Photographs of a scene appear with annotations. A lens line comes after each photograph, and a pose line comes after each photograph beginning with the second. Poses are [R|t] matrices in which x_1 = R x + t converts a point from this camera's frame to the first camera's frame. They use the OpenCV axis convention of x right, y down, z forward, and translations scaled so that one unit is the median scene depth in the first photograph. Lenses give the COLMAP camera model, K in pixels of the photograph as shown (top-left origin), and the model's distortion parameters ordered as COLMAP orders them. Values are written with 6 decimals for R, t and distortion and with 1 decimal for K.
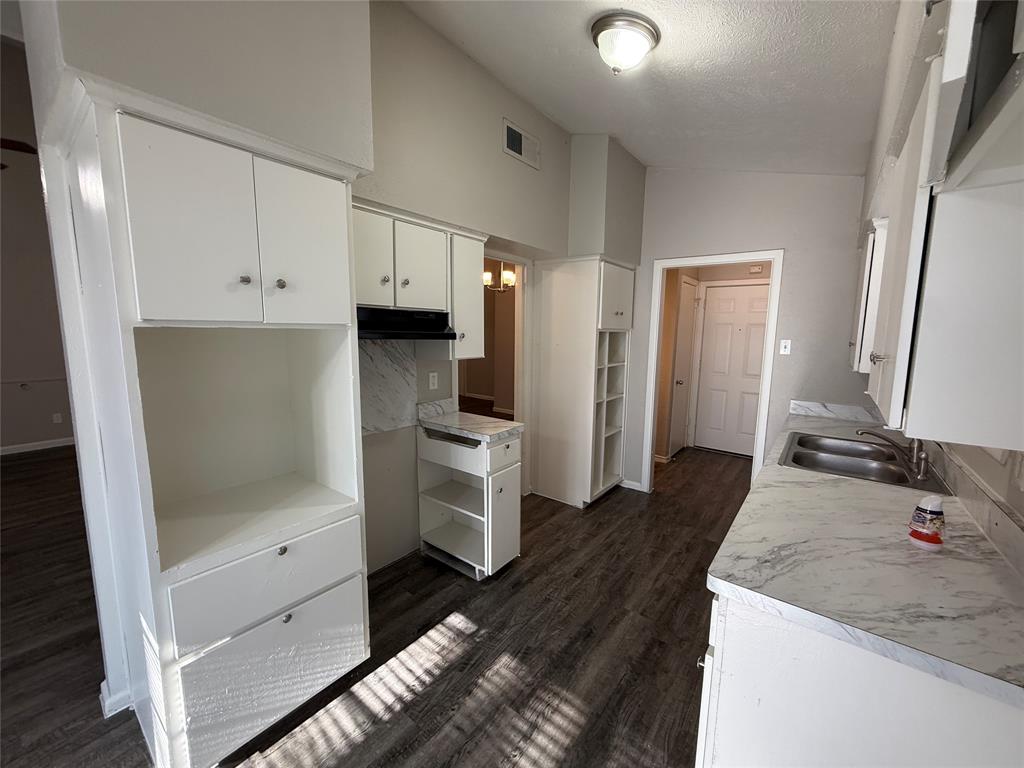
lens RADIAL K [[407.4, 0, 515.9], [0, 407.4, 381.0], [0, 0, 1]] dist [-0.001578, 0.001109]
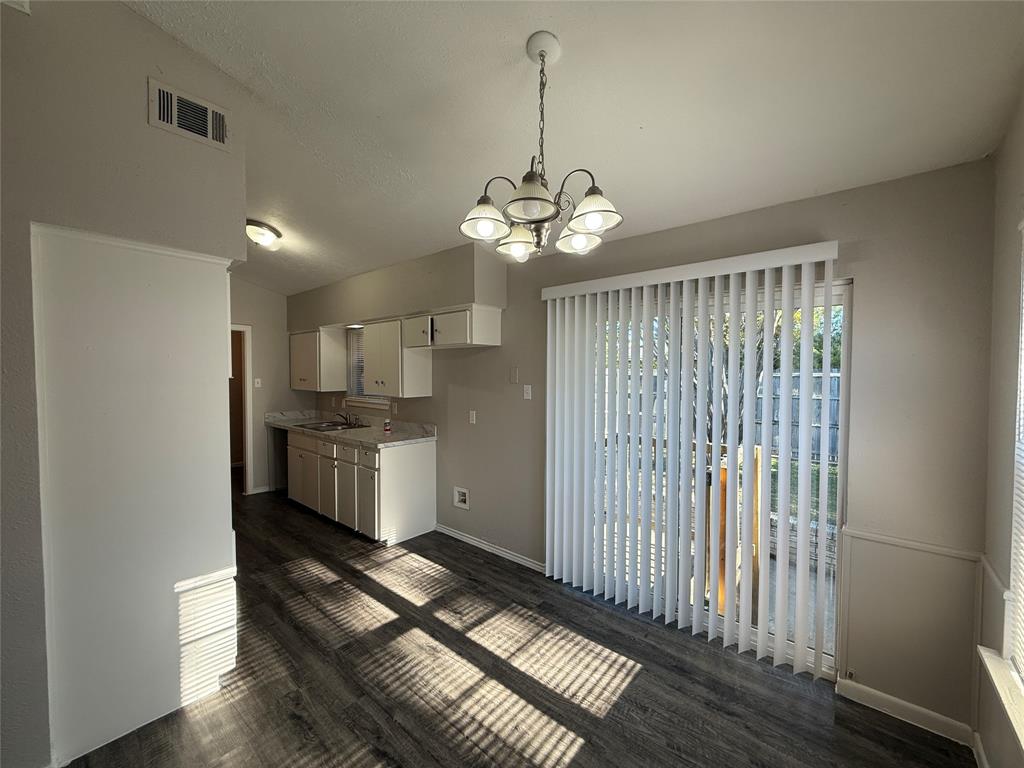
lens RADIAL K [[407.4, 0, 506.7], [0, 407.4, 387.3], [0, 0, 1]] dist [-0.001578, 0.001109]
pose [[0.063863, -0.052639, 0.996569, -1.115351], [0.124346, 0.991246, 0.044390, -0.014679], [-0.990182, 0.121084, 0.069850, -0.156688]]
